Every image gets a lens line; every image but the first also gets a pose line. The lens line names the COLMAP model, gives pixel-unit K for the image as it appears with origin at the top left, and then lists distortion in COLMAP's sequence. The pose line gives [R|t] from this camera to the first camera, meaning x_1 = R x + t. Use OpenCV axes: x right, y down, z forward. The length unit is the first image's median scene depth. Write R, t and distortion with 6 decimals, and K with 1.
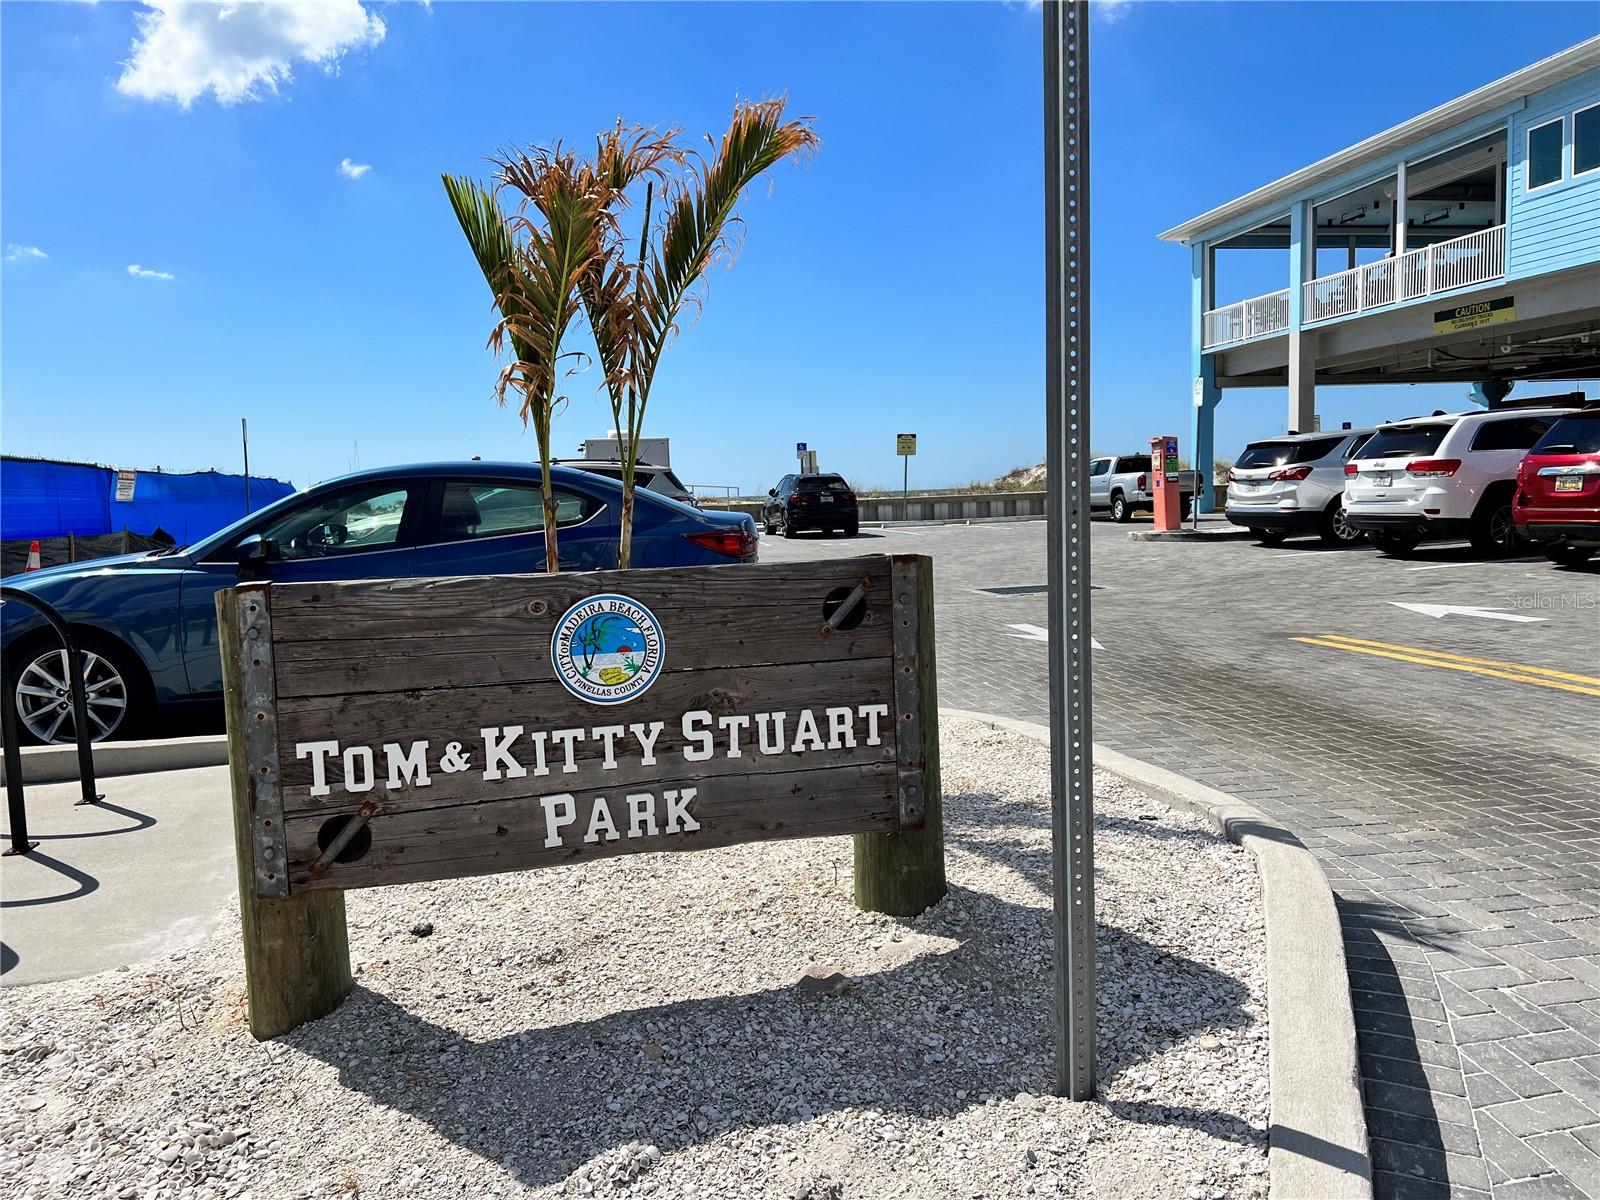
lens RADIAL K [[1206.9, 0, 802.5], [0, 1206.9, 583.1], [0, 0, 1]] dist [0.096598, -0.096363]
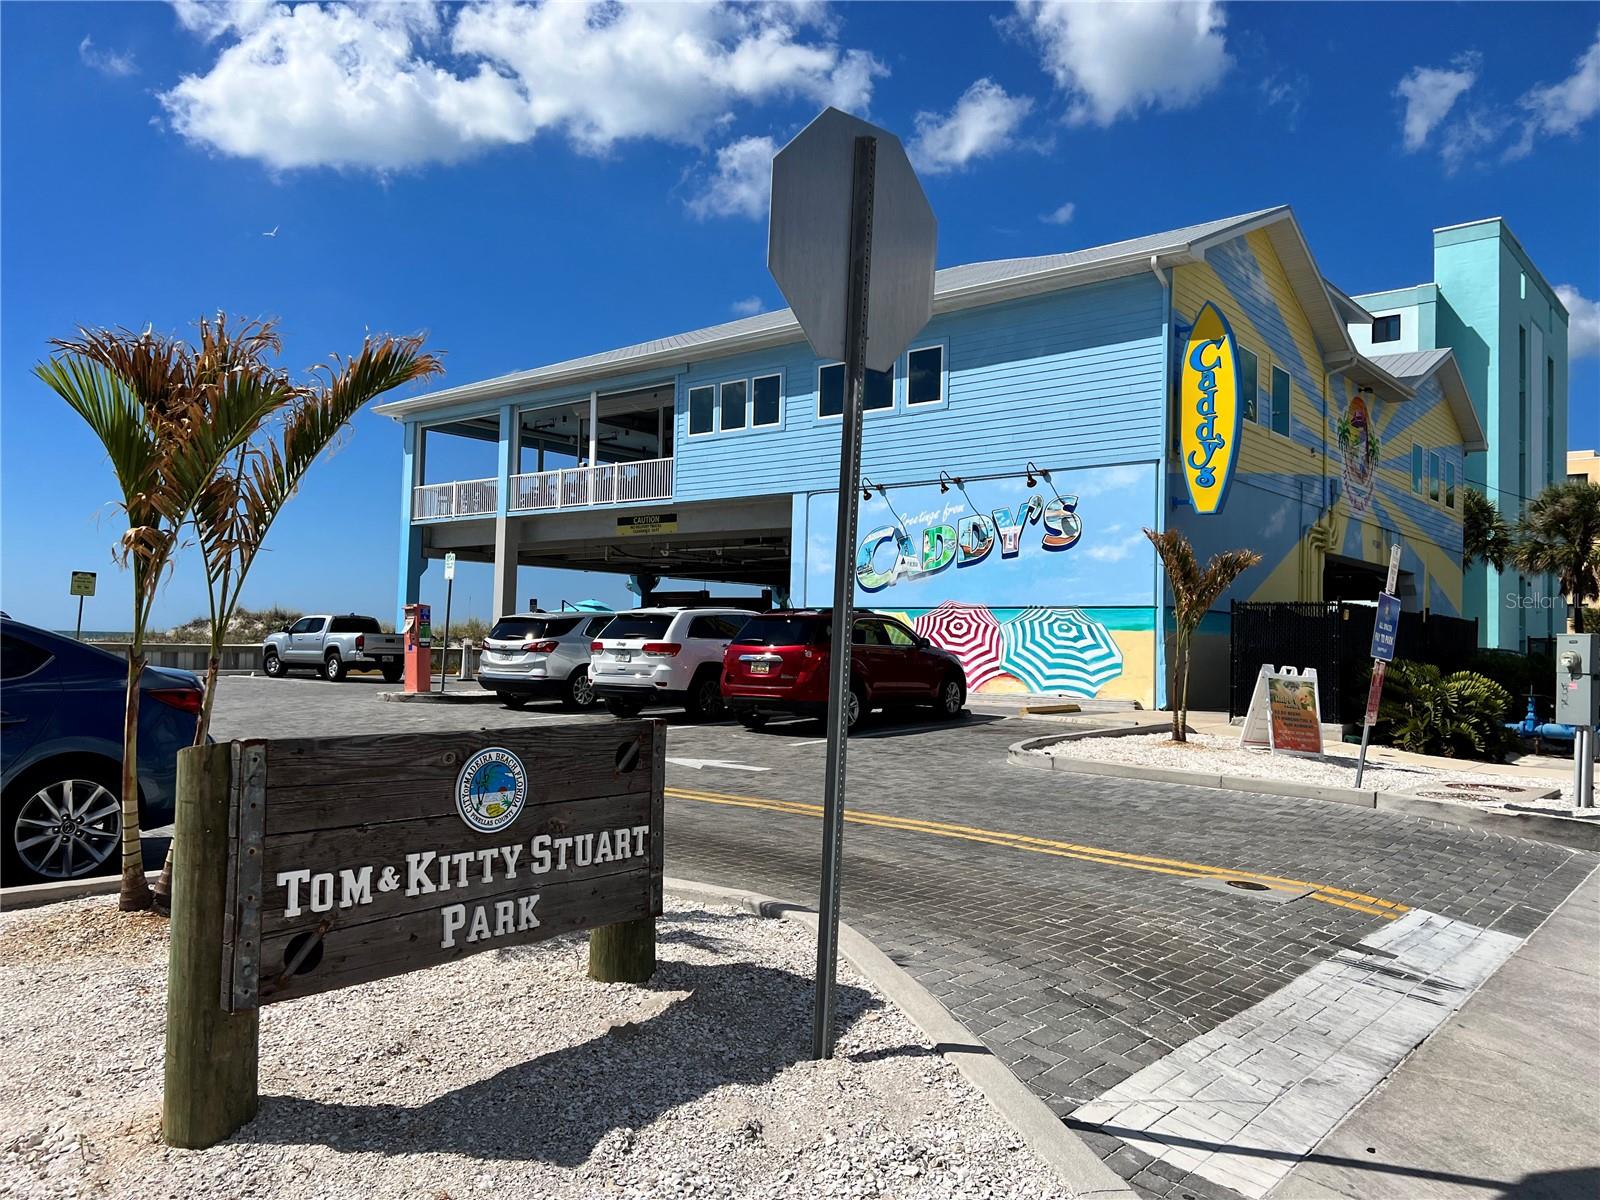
lens RADIAL K [[1175.0, 0, 800.0], [0, 1175.0, 600.0], [0, 0, 1]] dist [0.046782, 0.002527]
pose [[0.792693, 0.076416, 0.604812, -0.673829], [-0.003588, 0.992680, -0.120720, 0.003611], [-0.609610, 0.093524, 0.787165, -0.231014]]
